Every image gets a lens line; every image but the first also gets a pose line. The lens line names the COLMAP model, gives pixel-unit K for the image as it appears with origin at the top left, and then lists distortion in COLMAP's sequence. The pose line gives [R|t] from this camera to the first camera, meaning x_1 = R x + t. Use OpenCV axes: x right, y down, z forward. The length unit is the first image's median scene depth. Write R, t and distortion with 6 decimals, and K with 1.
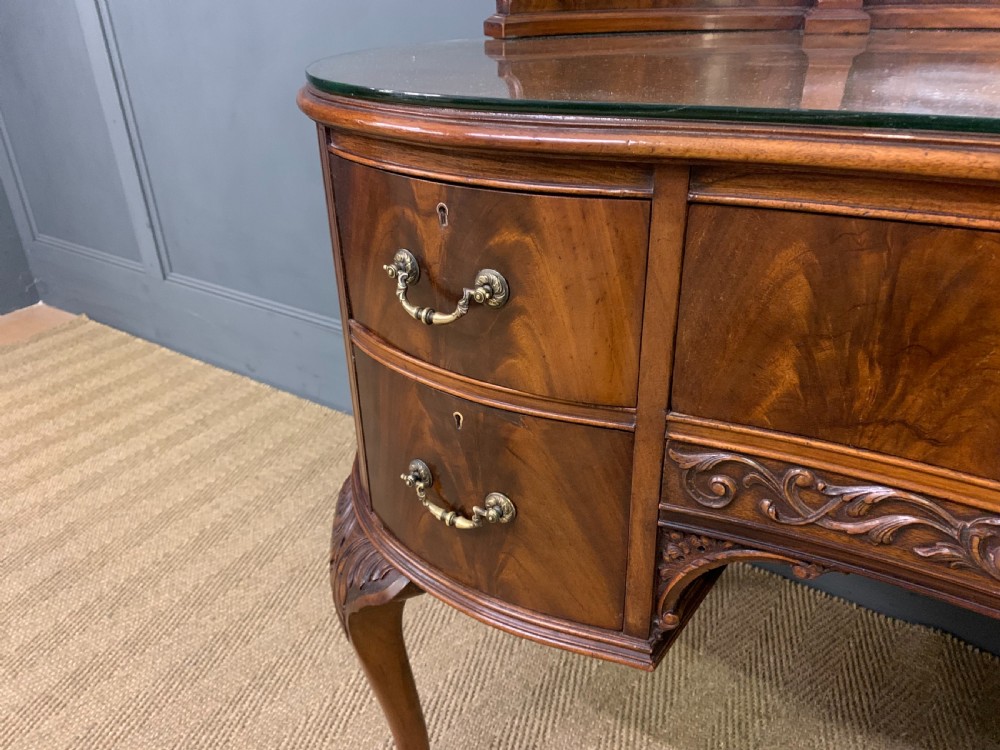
lens RADIAL K [[780.2, 0, 496.5], [0, 780.2, 383.1], [0, 0, 1]] dist [0.009004, 0.000462]
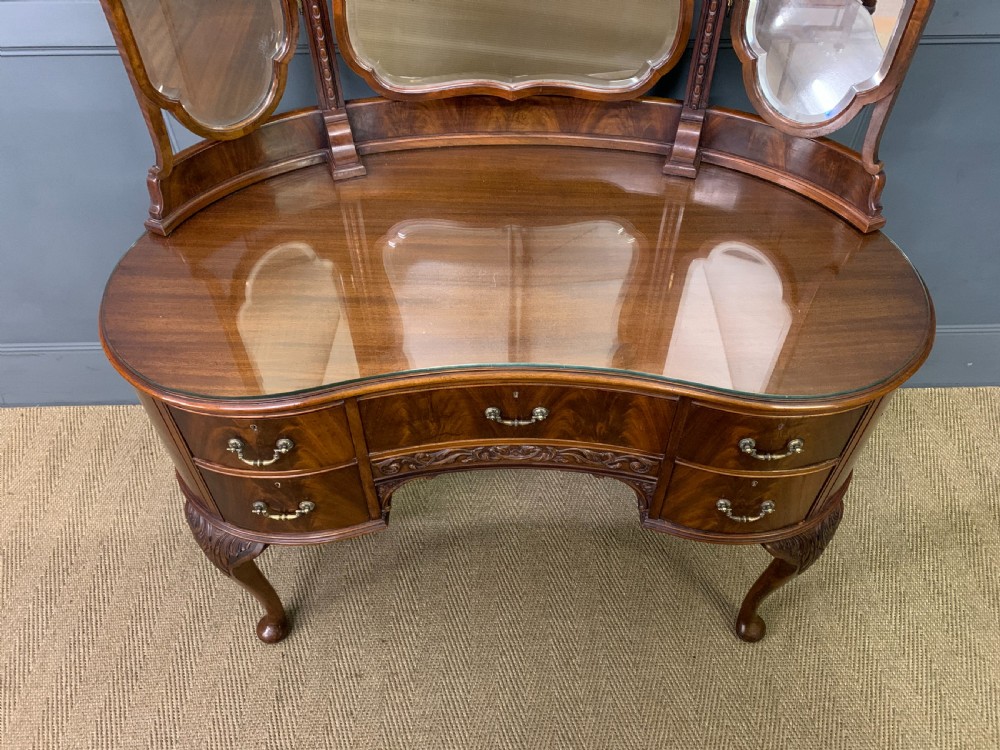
lens RADIAL K [[774.7, 0, 504.1], [0, 774.7, 372.2], [0, 0, 1]] dist [0.019874, -0.008461]
pose [[0.805231, -0.421417, 0.417146, -0.357767], [0.256750, 0.881922, 0.395339, -1.067616], [-0.534493, -0.211237, 0.818350, -1.236664]]
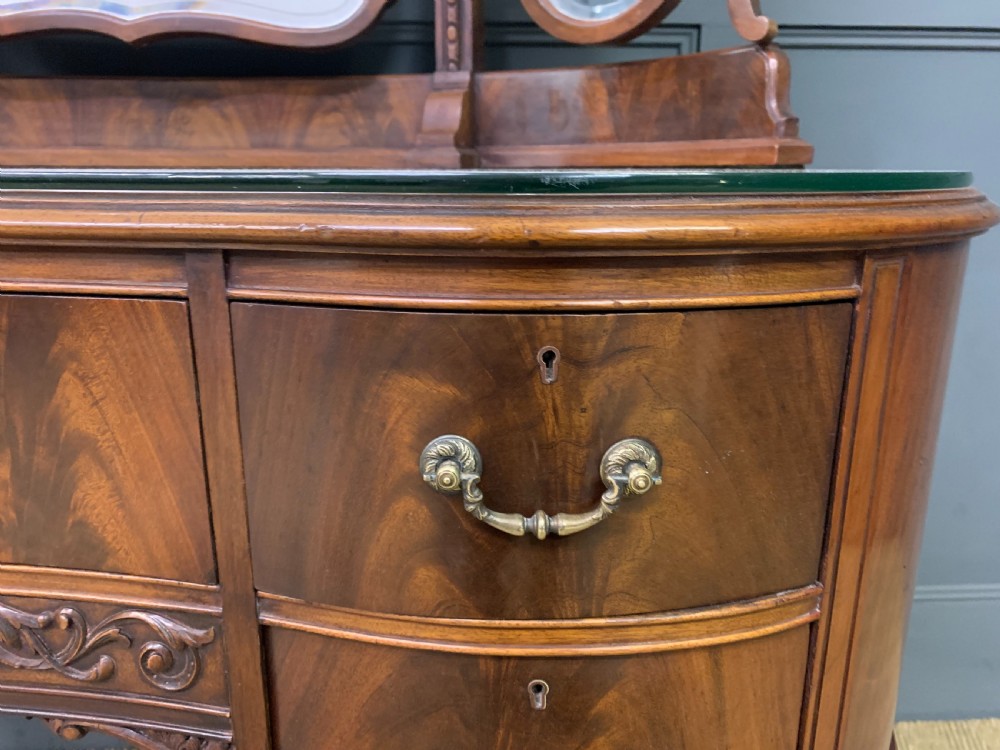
lens RADIAL K [[781.6, 0, 505.5], [0, 781.6, 385.1], [0, 0, 1]] dist [0.006630, -0.002501]
pose [[0.792301, -0.137561, 0.594421, 0.789798], [0.264256, 0.955500, -0.131103, 0.270542], [-0.549935, 0.260953, 0.793395, -0.296035]]
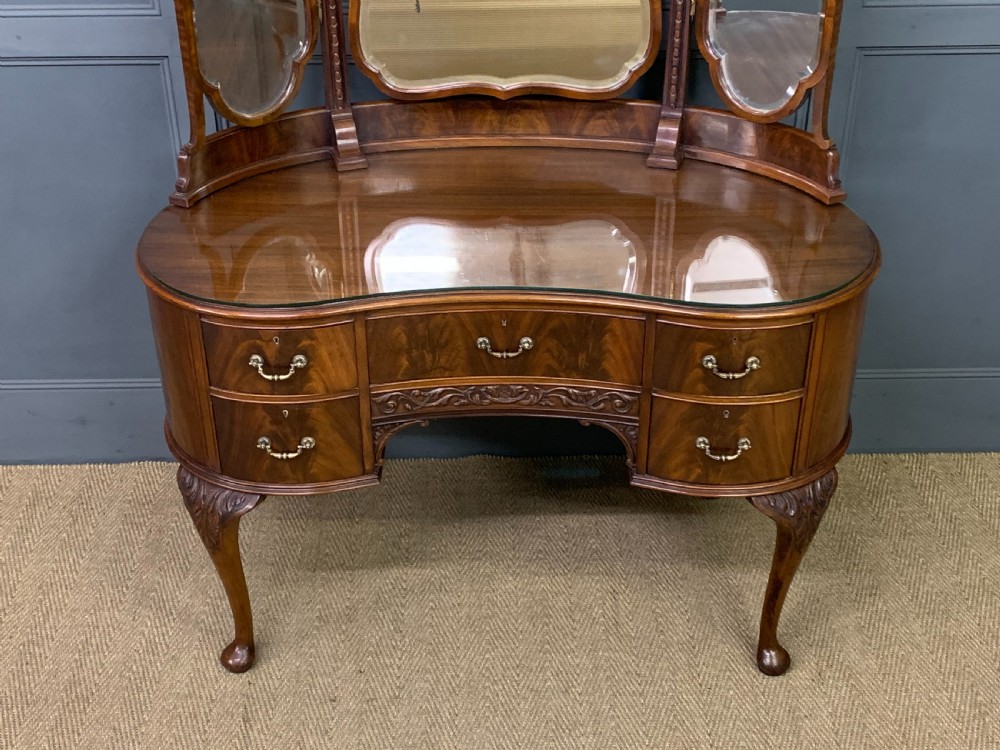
lens RADIAL K [[1369.7, 0, 487.0], [0, 1369.7, 357.2], [0, 0, 1]] dist [0.229314, -0.745252]
pose [[0.816355, -0.292469, 0.498023, -1.819238], [0.257976, 0.956153, 0.138639, -0.619445], [-0.516734, 0.015300, 0.856010, -3.365769]]
